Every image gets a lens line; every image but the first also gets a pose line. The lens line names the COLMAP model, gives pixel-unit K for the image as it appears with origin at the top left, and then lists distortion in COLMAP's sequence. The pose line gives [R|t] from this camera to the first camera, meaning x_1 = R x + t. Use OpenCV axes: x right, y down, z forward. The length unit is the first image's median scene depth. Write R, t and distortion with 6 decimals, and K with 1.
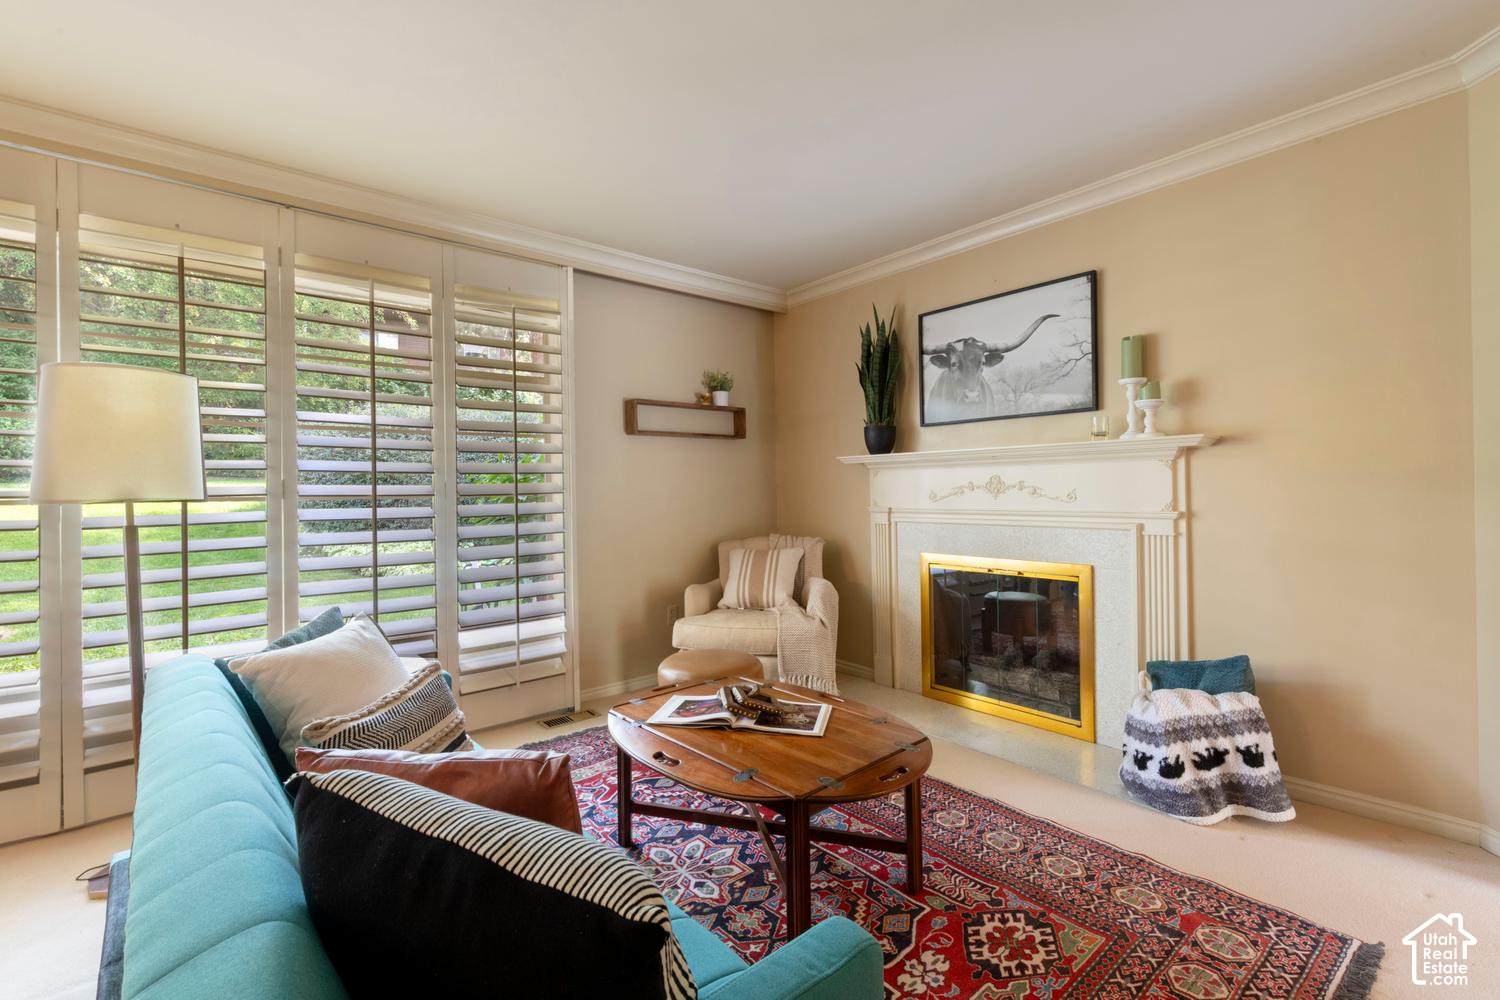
lens RADIAL K [[643.0, 0, 764.2], [0, 643.0, 488.5], [0, 0, 1]] dist [0.001079, 0.000108]
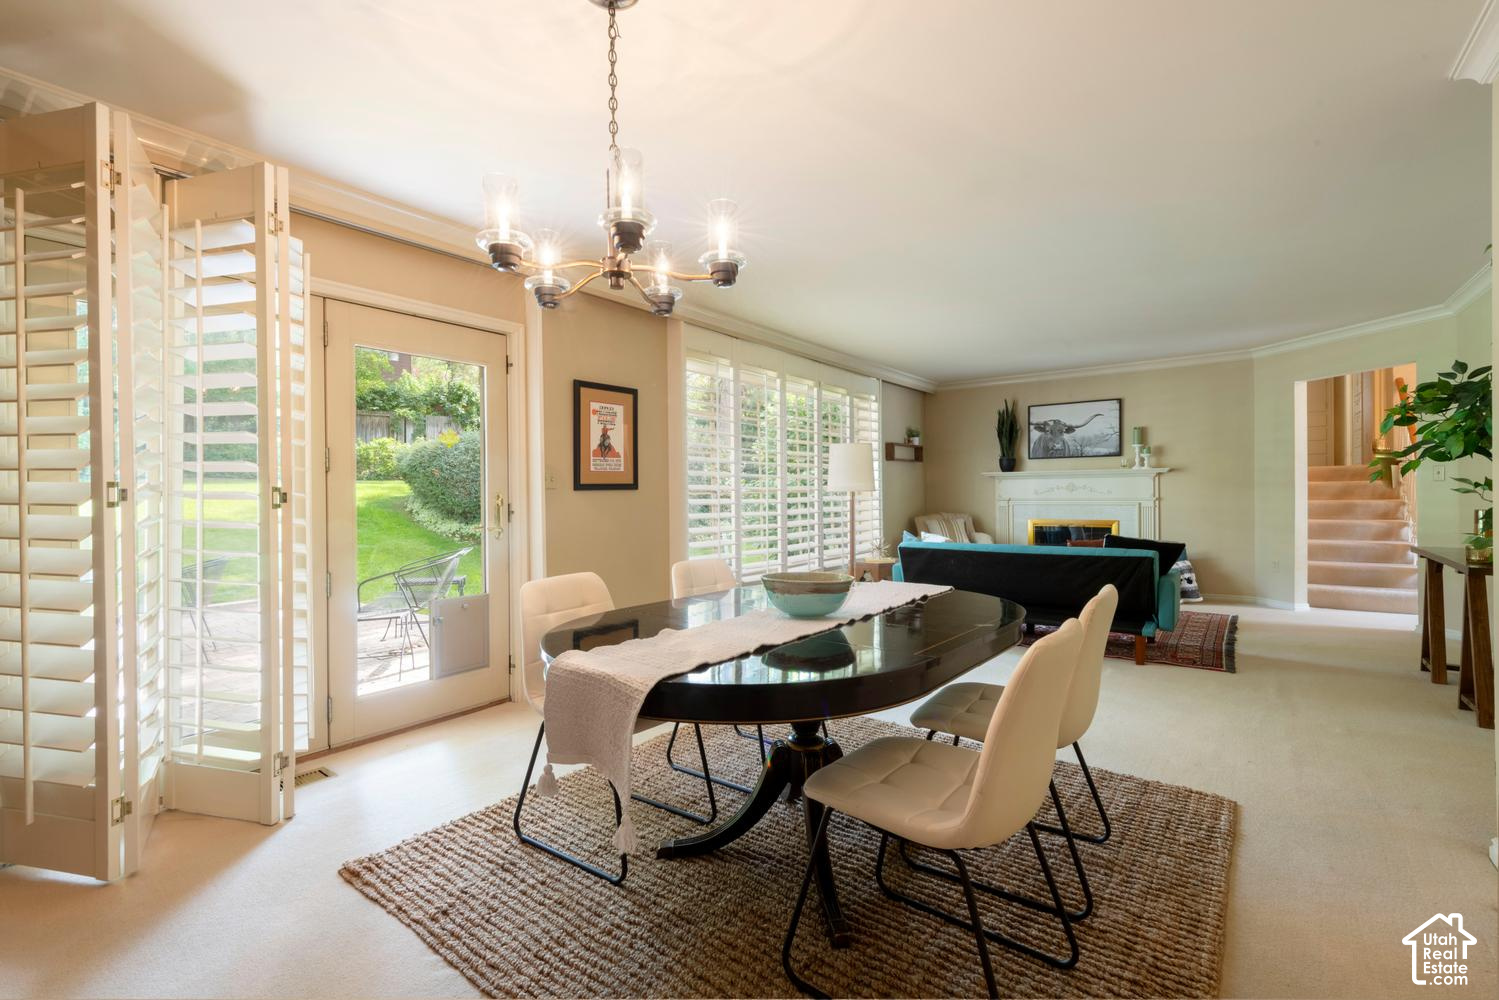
lens RADIAL K [[642.5, 0, 745.3], [0, 642.5, 500.4], [0, 0, 1]] dist [0.001079, 0.000108]
pose [[0.978670, -0.002126, 0.205430, -1.295727], [-0.000381, 0.999926, 0.012160, 0.015221], [-0.205440, -0.011979, 0.978596, -1.024108]]
